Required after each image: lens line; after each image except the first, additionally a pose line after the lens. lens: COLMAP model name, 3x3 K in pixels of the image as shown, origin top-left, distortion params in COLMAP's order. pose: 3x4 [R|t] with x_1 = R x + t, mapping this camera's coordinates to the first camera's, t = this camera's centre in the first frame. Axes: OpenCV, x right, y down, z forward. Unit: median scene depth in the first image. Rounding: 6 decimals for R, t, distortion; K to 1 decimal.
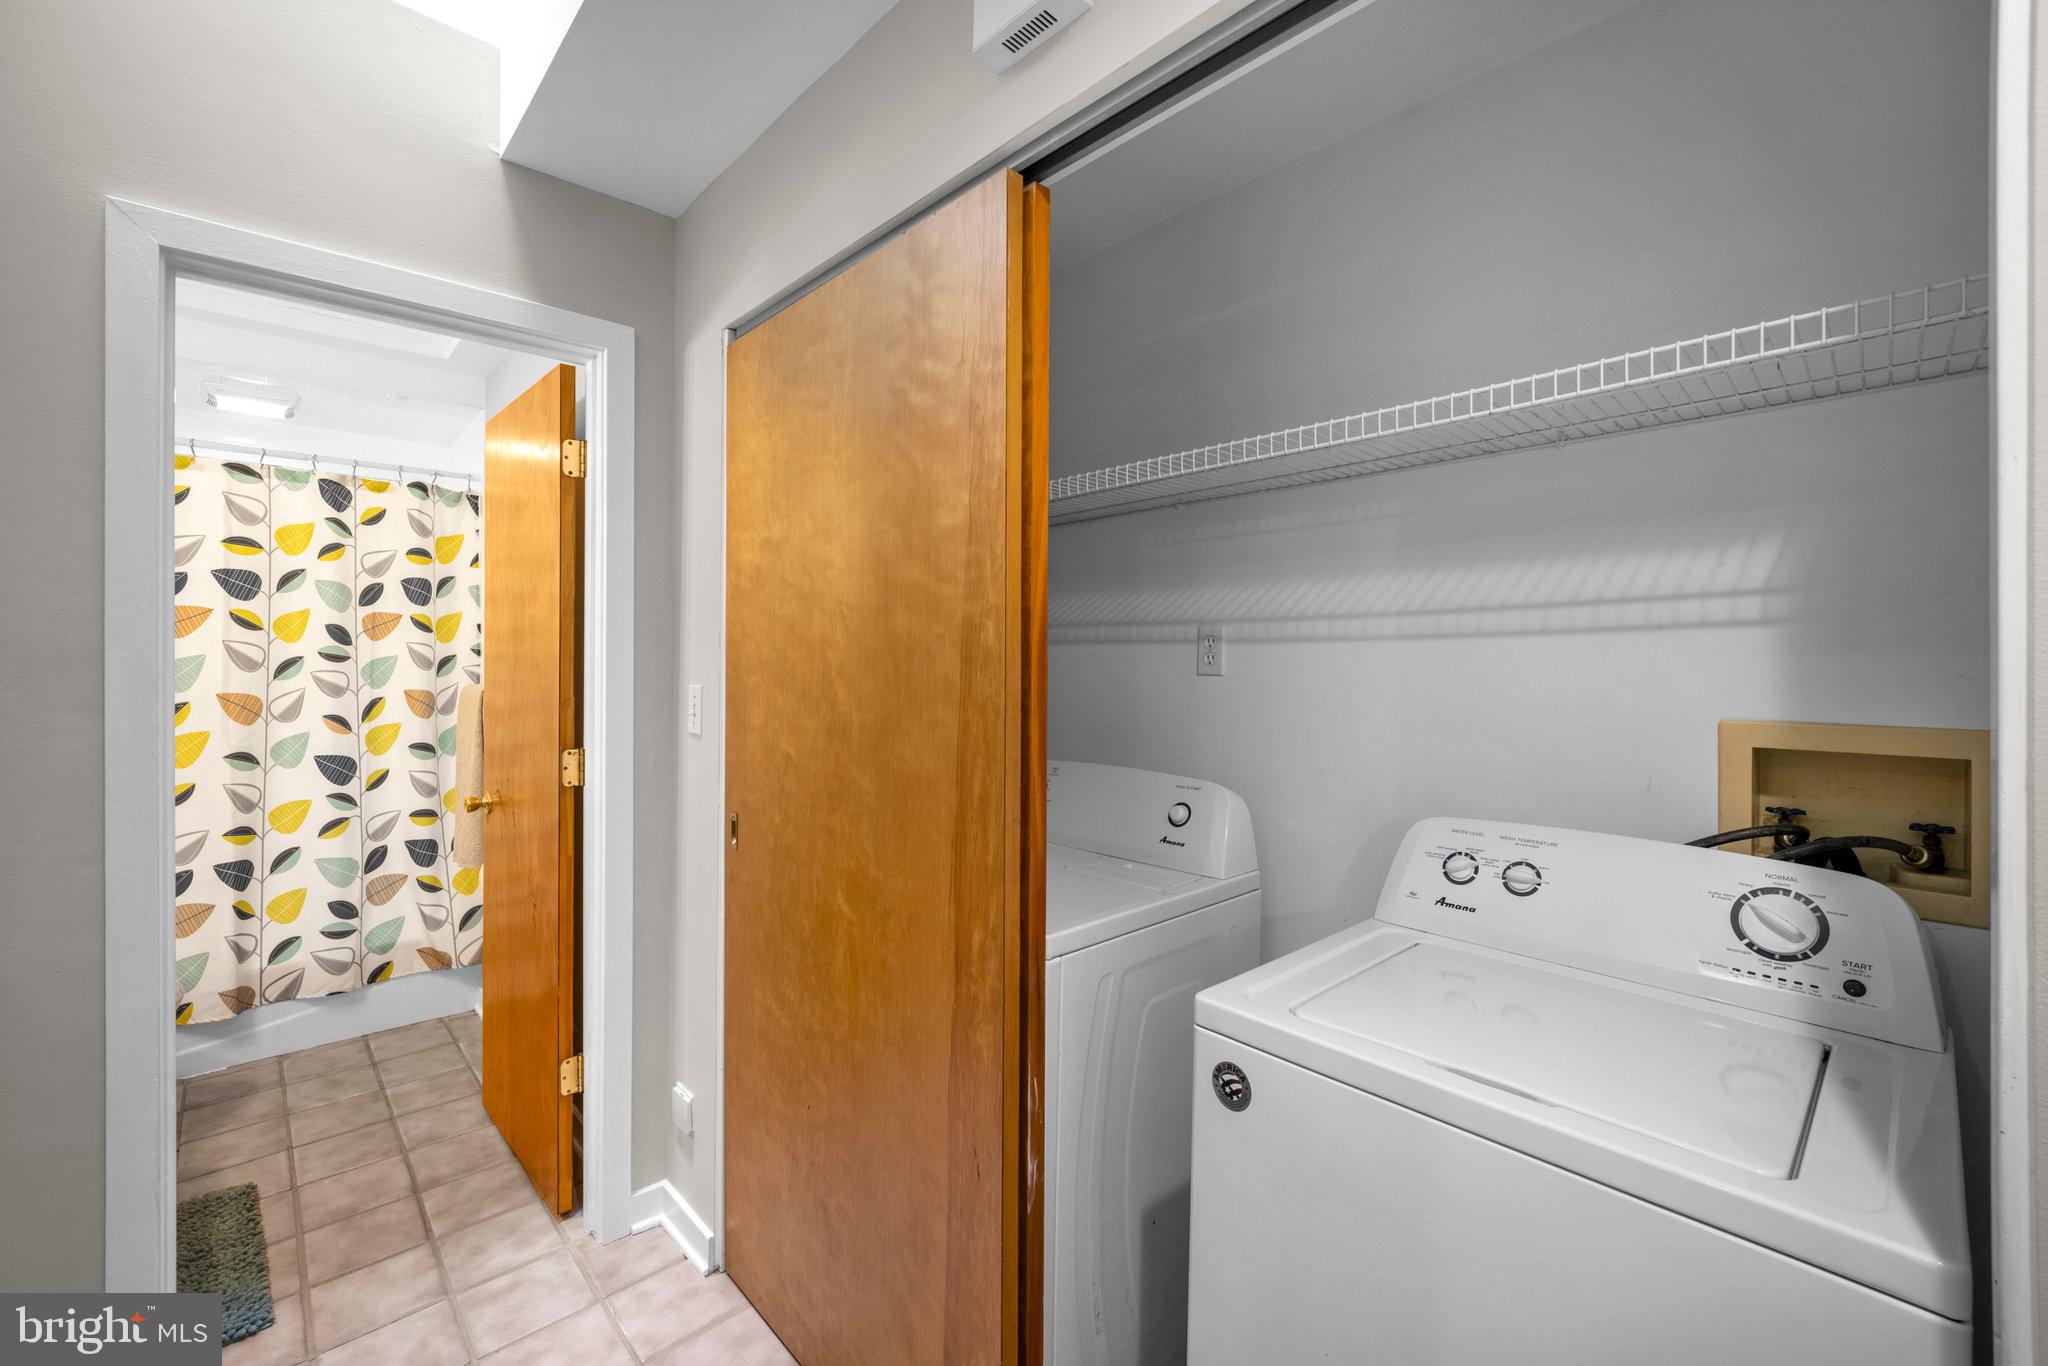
lens RADIAL K [[853.9, 0, 1024.7], [0, 853.9, 663.8], [0, 0, 1]] dist [-0.006971, -0.000719]
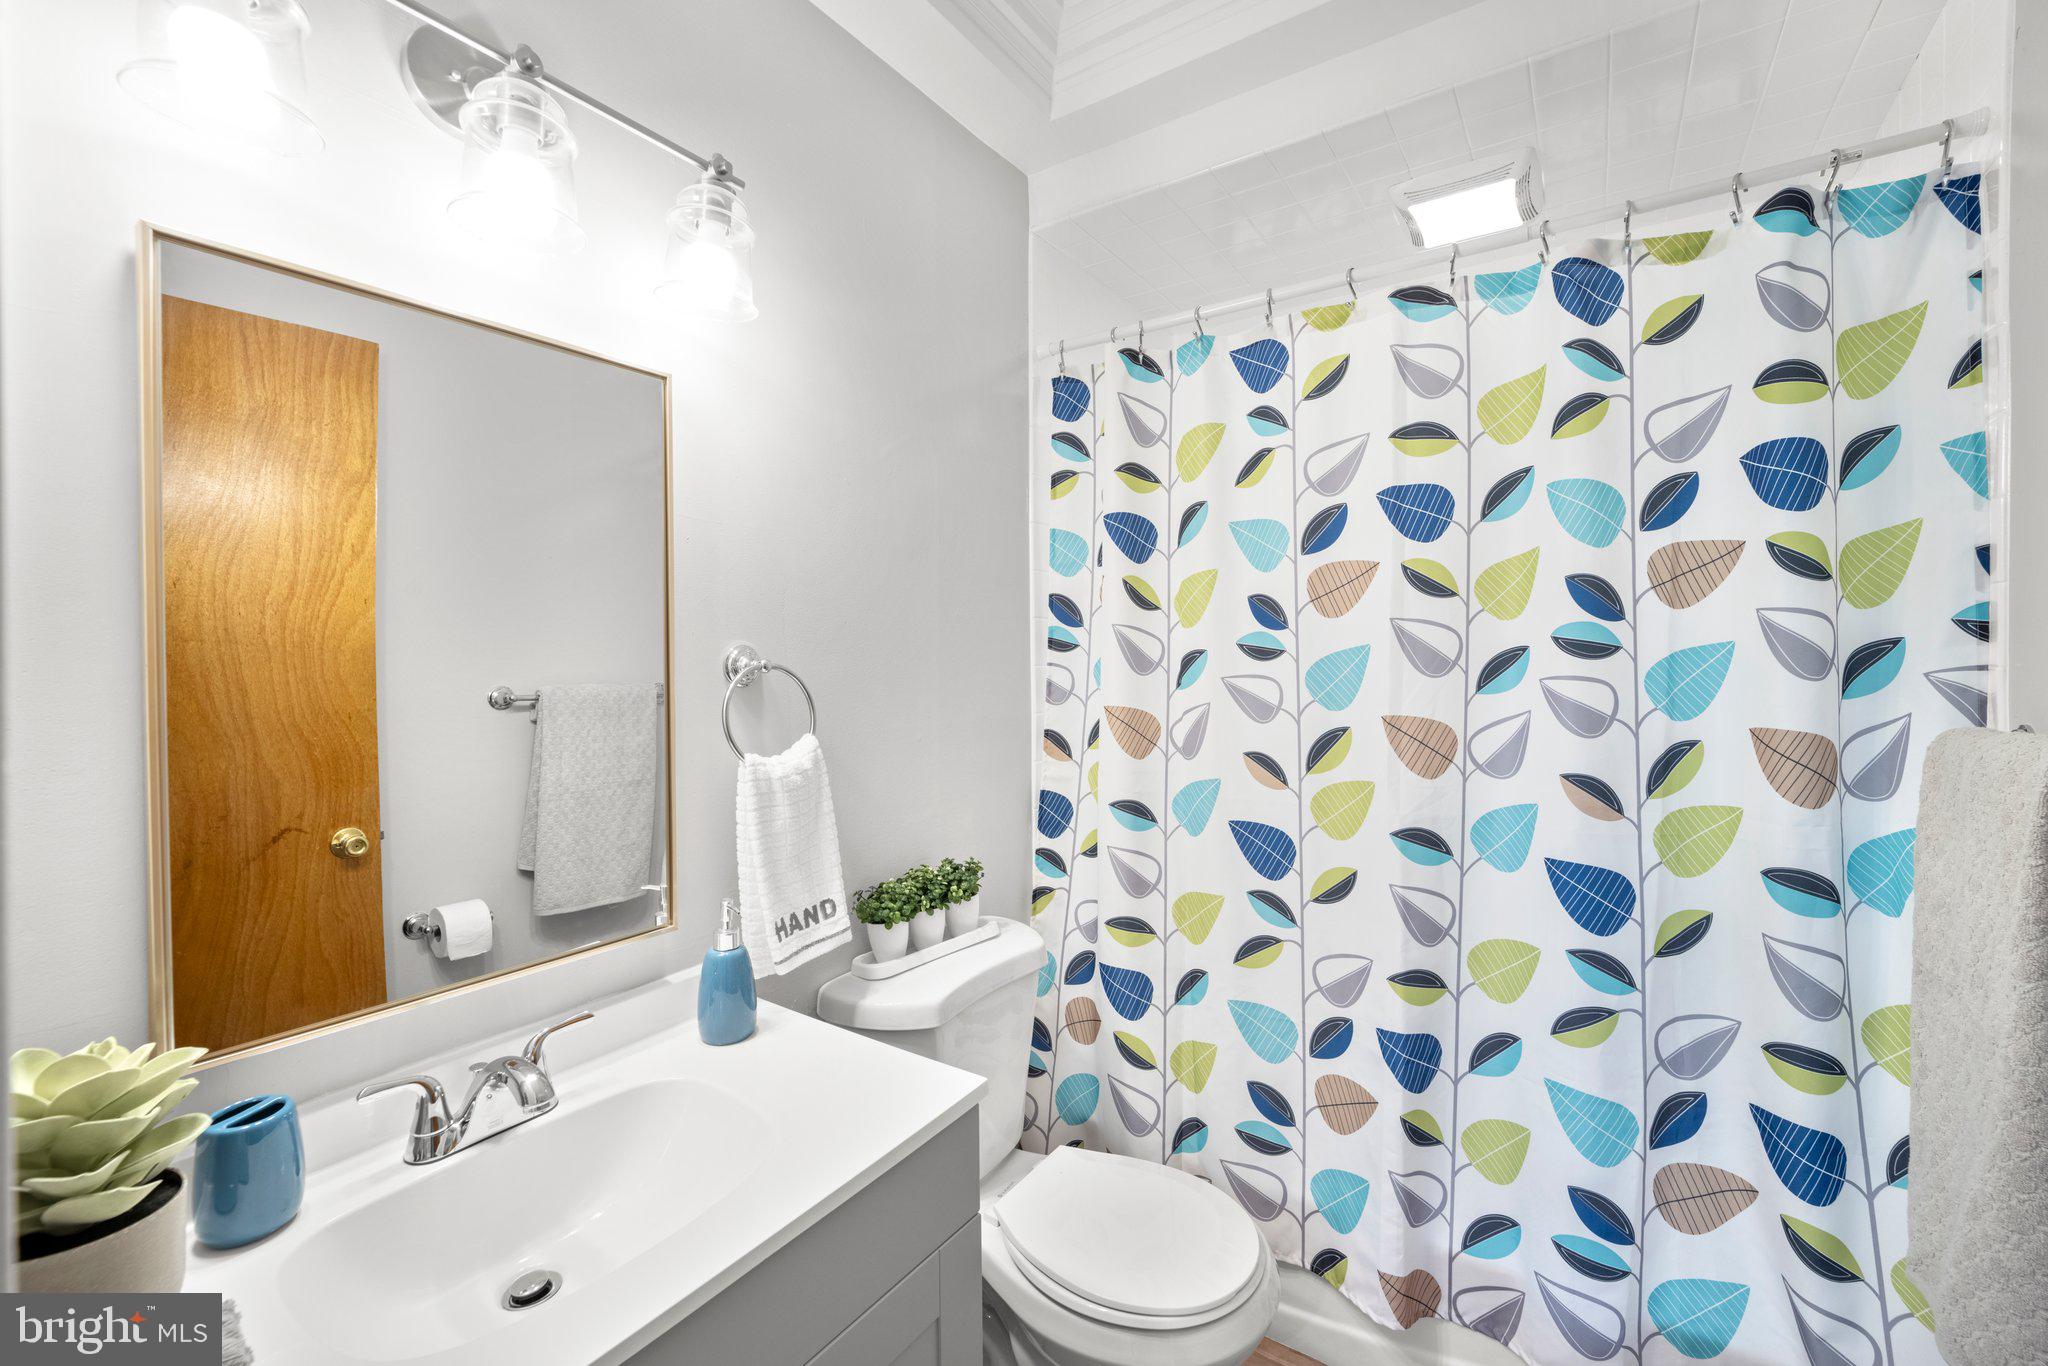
lens RADIAL K [[853.9, 0, 1013.5], [0, 853.9, 653.2], [0, 0, 1]] dist [-0.006971, -0.000719]
pose [[0.197903, 0.002781, -0.980218, -0.427519], [0.005892, 0.999975, 0.004026, -0.008423], [0.980204, -0.006572, 0.197881, 0.610700]]
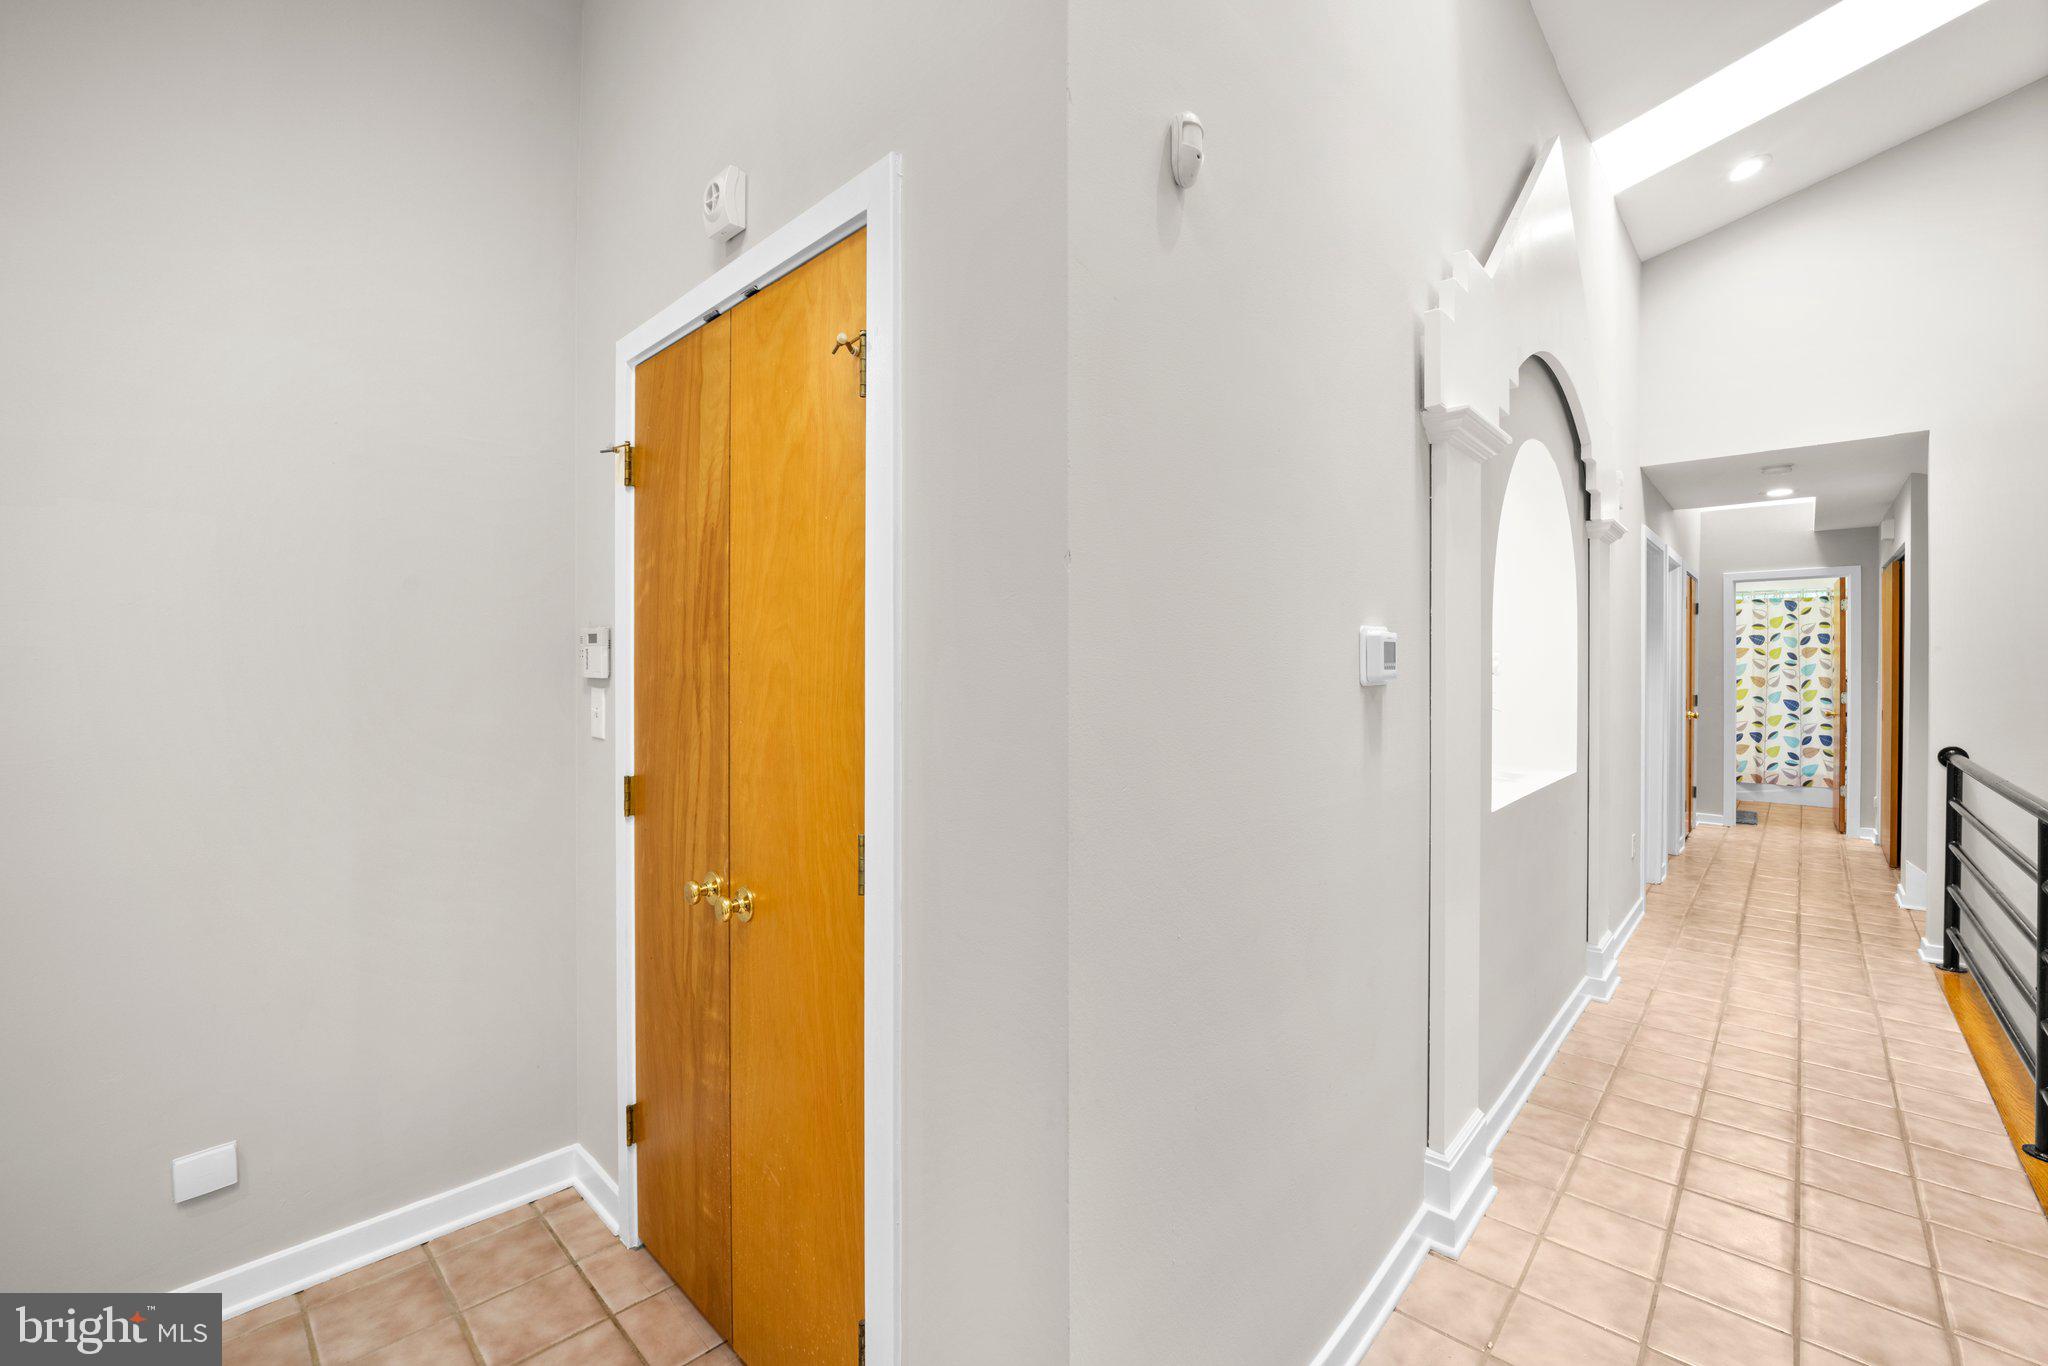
lens RADIAL K [[853.9, 0, 1042.3], [0, 853.9, 657.5], [0, 0, 1]] dist [-0.006971, -0.000719]
pose [[0.090222, -0.006657, -0.995899, 1.717547], [-0.005504, 0.999959, -0.007183, 0.002956], [0.995906, 0.006129, 0.090182, -1.672085]]
